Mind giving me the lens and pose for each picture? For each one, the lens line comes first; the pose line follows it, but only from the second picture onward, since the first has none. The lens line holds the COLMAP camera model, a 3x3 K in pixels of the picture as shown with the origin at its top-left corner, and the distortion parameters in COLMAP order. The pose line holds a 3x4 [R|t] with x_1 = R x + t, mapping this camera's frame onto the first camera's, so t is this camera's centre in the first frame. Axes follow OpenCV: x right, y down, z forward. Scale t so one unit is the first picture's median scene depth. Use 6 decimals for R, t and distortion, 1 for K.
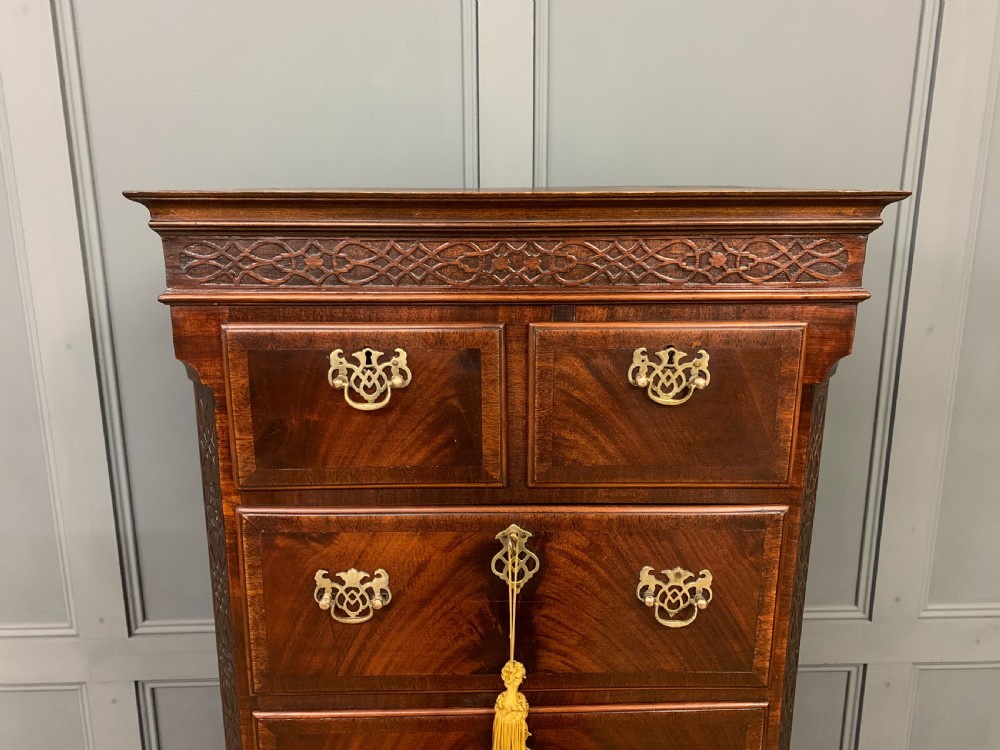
lens RADIAL K [[765.1, 0, 503.0], [0, 765.1, 370.2], [0, 0, 1]] dist [0.079795, -0.098295]
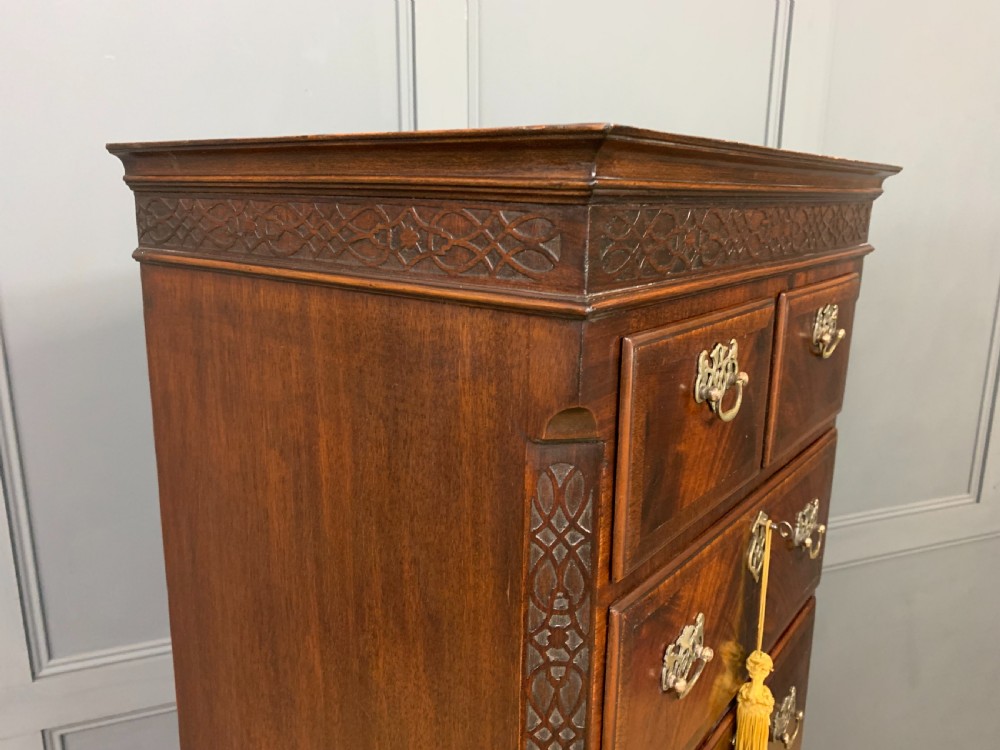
lens RADIAL K [[780.9, 0, 500.0], [0, 780.9, 375.0], [0, 0, 1]] dist [-0.002504, -0.000048]
pose [[0.621980, -0.174362, 0.763373, -0.936642], [0.171330, 0.981574, 0.084606, -0.103529], [-0.764060, 0.078165, 0.640393, 0.652939]]
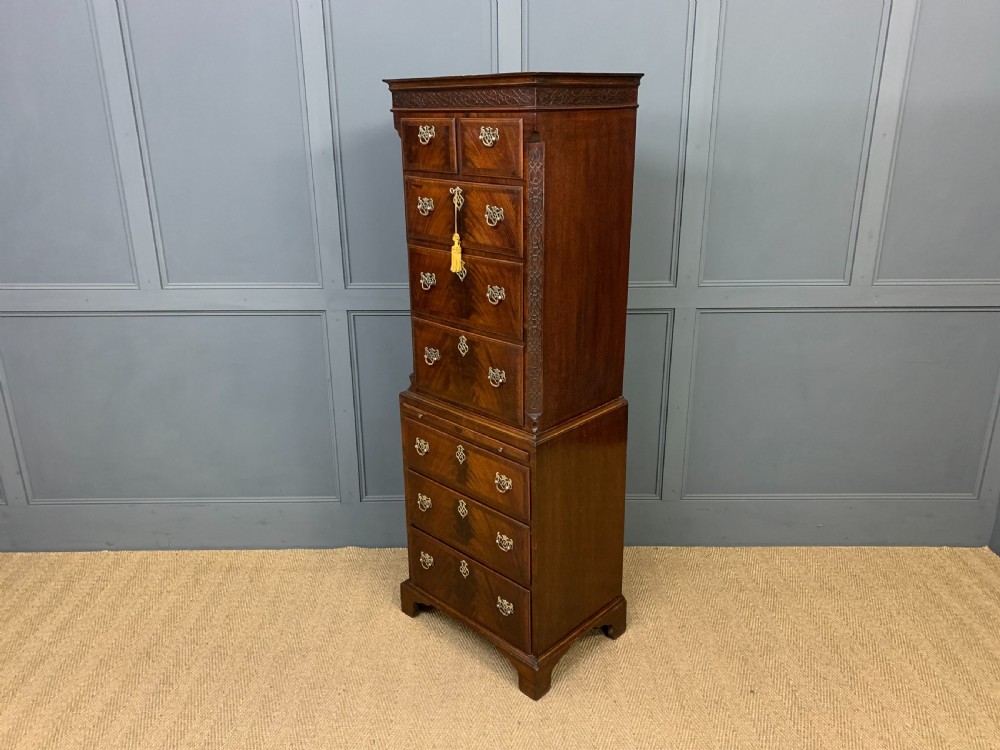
lens RADIAL K [[765.9, 0, 503.4], [0, 765.9, 373.5], [0, 0, 1]] dist [0.077061, -0.099901]
pose [[0.860141, -0.167005, 0.481942, -1.827297], [0.118996, 0.984508, 0.128780, 0.553162], [-0.495982, -0.053420, 0.866688, -1.765519]]
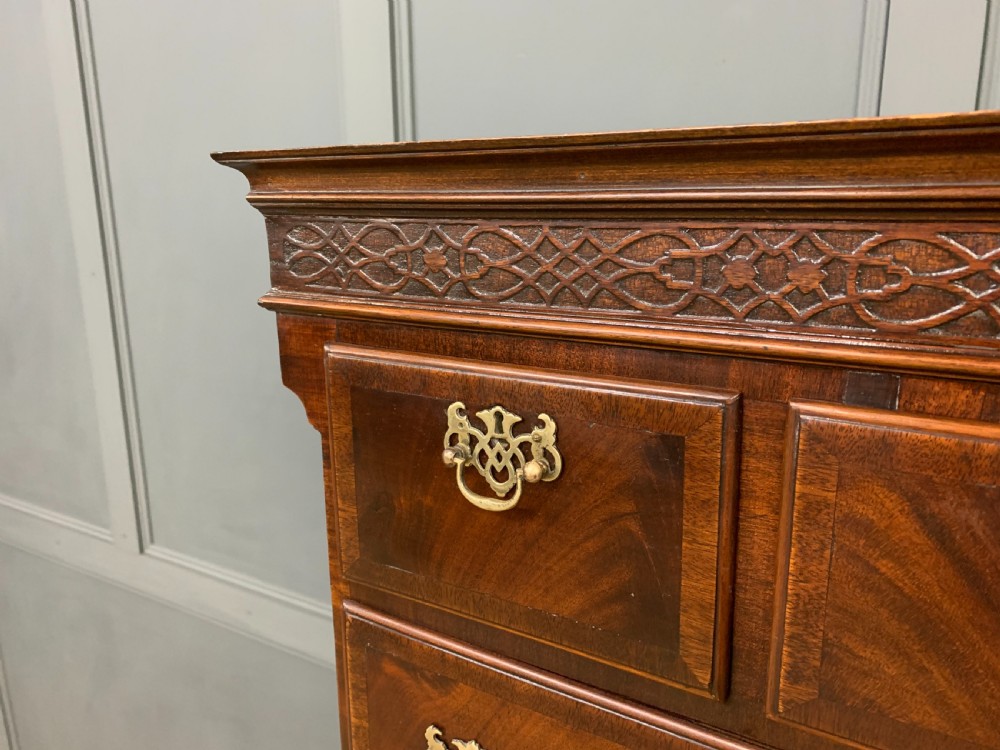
lens RADIAL K [[765.9, 0, 503.4], [0, 765.9, 373.5], [0, 0, 1]] dist [0.077061, -0.099901]
pose [[0.846873, 0.114742, -0.519269, 0.131930], [-0.113921, 0.992921, 0.033611, -0.074134], [0.519449, 0.030691, 0.853950, 0.488882]]
